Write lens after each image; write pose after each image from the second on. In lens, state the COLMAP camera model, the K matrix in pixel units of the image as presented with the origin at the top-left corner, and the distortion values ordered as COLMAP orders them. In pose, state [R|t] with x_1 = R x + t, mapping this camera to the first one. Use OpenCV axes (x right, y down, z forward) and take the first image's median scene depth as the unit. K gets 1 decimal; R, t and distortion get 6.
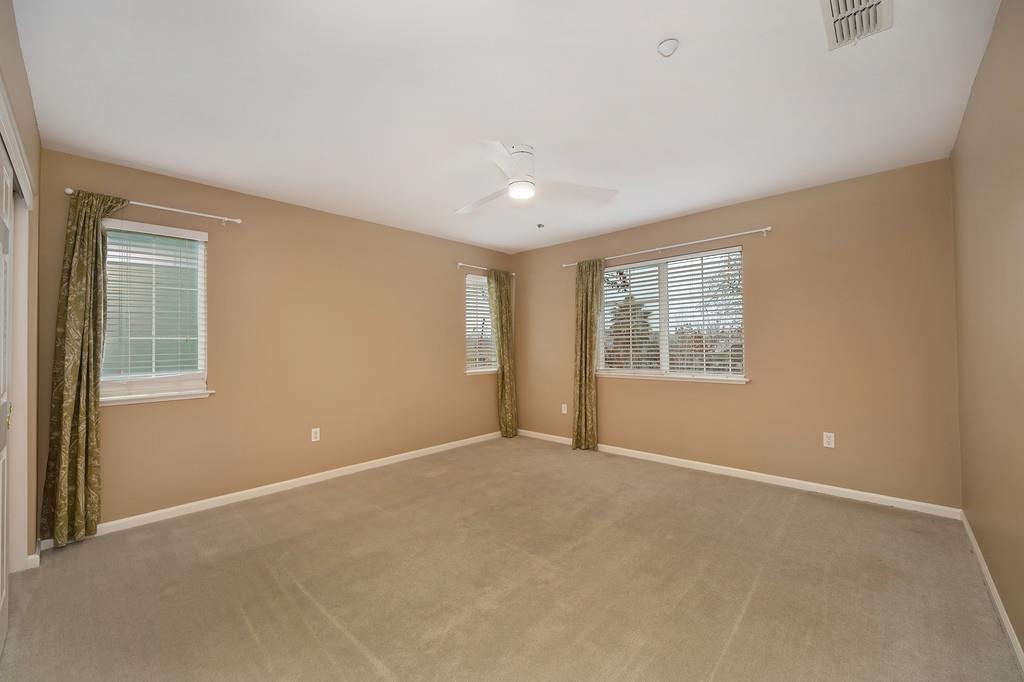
lens RADIAL K [[404.9, 0, 509.9], [0, 404.9, 342.0], [0, 0, 1]] dist [-0.000515, -0.000150]
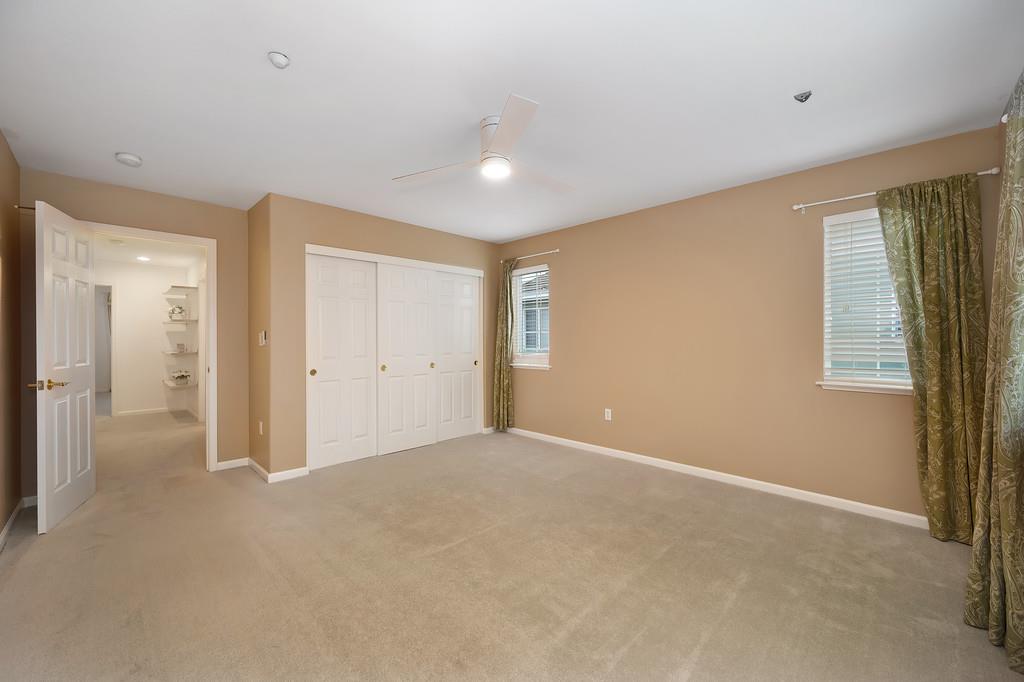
lens RADIAL K [[404.9, 0, 509.9], [0, 404.9, 342.0], [0, 0, 1]] dist [-0.000515, -0.000150]
pose [[-0.032325, 0.016980, -0.999333, 0.800040], [0.006068, 0.999841, 0.016792, 0.002104], [0.999459, -0.005521, -0.032423, 0.896109]]
